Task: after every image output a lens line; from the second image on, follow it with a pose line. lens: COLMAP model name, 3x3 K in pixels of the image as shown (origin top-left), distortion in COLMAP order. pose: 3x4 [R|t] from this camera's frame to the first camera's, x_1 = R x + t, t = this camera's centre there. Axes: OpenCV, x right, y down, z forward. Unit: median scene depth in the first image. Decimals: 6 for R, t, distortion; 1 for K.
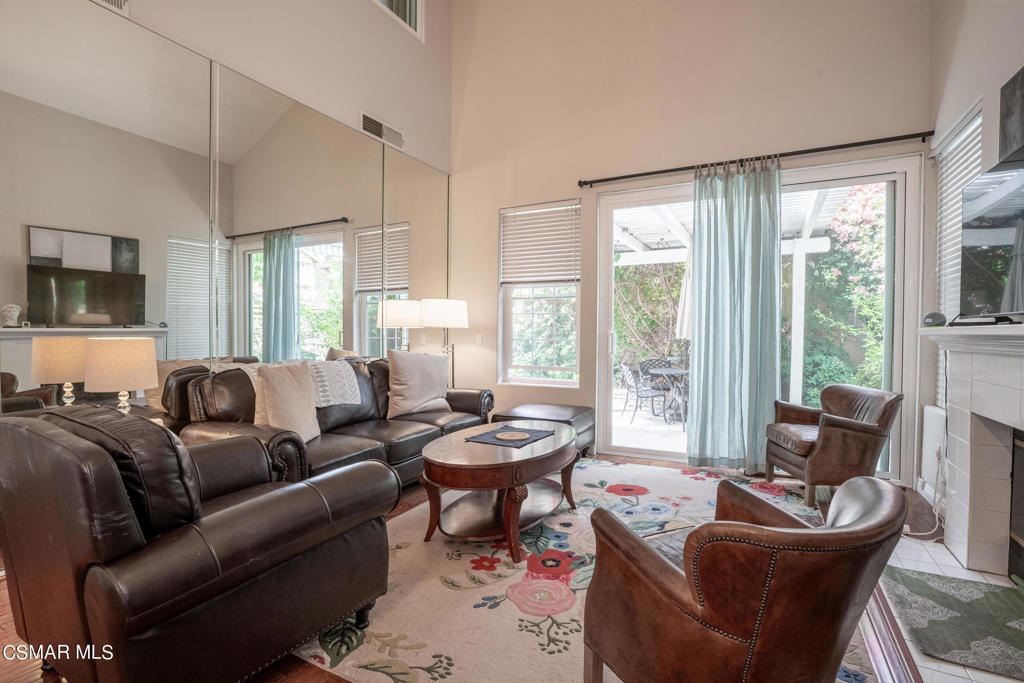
lens RADIAL K [[474.3, 0, 518.5], [0, 474.3, 338.1], [0, 0, 1]] dist [-0.001471, -0.000110]
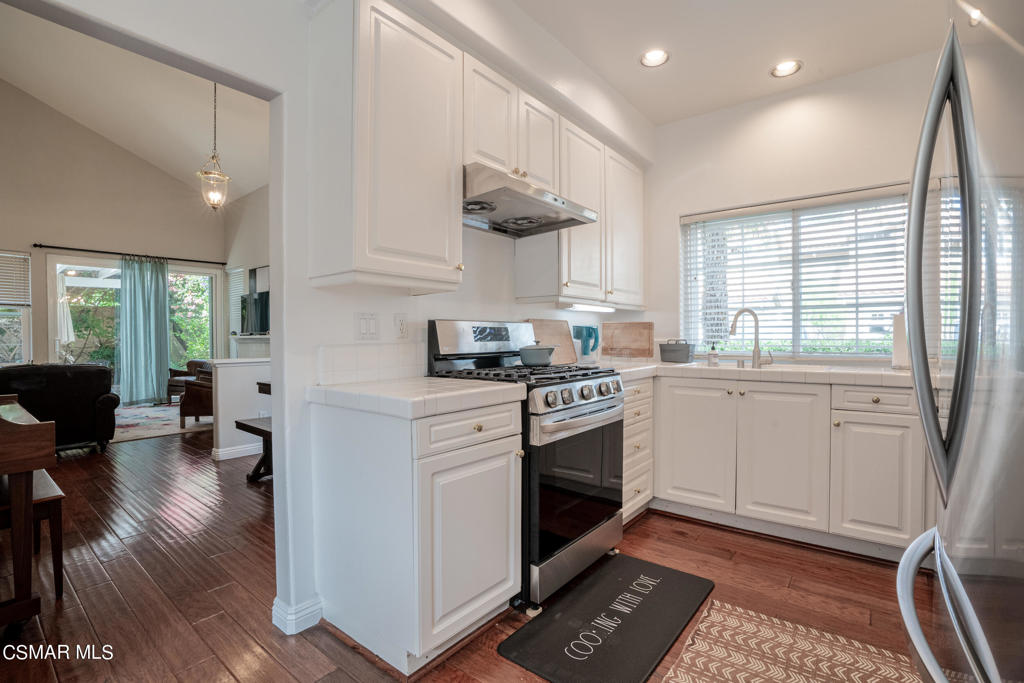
lens RADIAL K [[474.3, 0, 513.0], [0, 474.3, 340.2], [0, 0, 1]] dist [-0.001471, -0.000110]
pose [[0.221249, -0.017073, 0.975068, -1.189006], [0.020586, 0.999706, 0.012833, 0.002571], [-0.975000, 0.017234, 0.221536, -1.004158]]
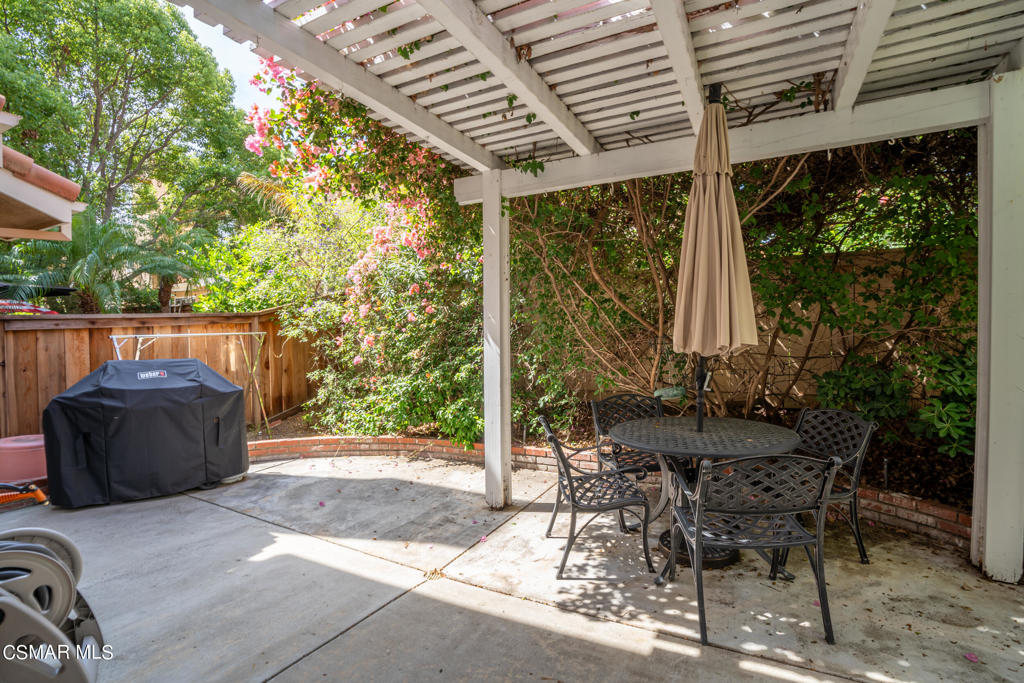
lens RADIAL K [[474.3, 0, 508.2], [0, 474.3, 337.6], [0, 0, 1]] dist [-0.001471, -0.000110]
pose [[0.999888, -0.014614, -0.003285, 0.182891], [0.014595, 0.999877, -0.005773, -0.011626], [0.003369, 0.005725, 0.999978, 0.565432]]
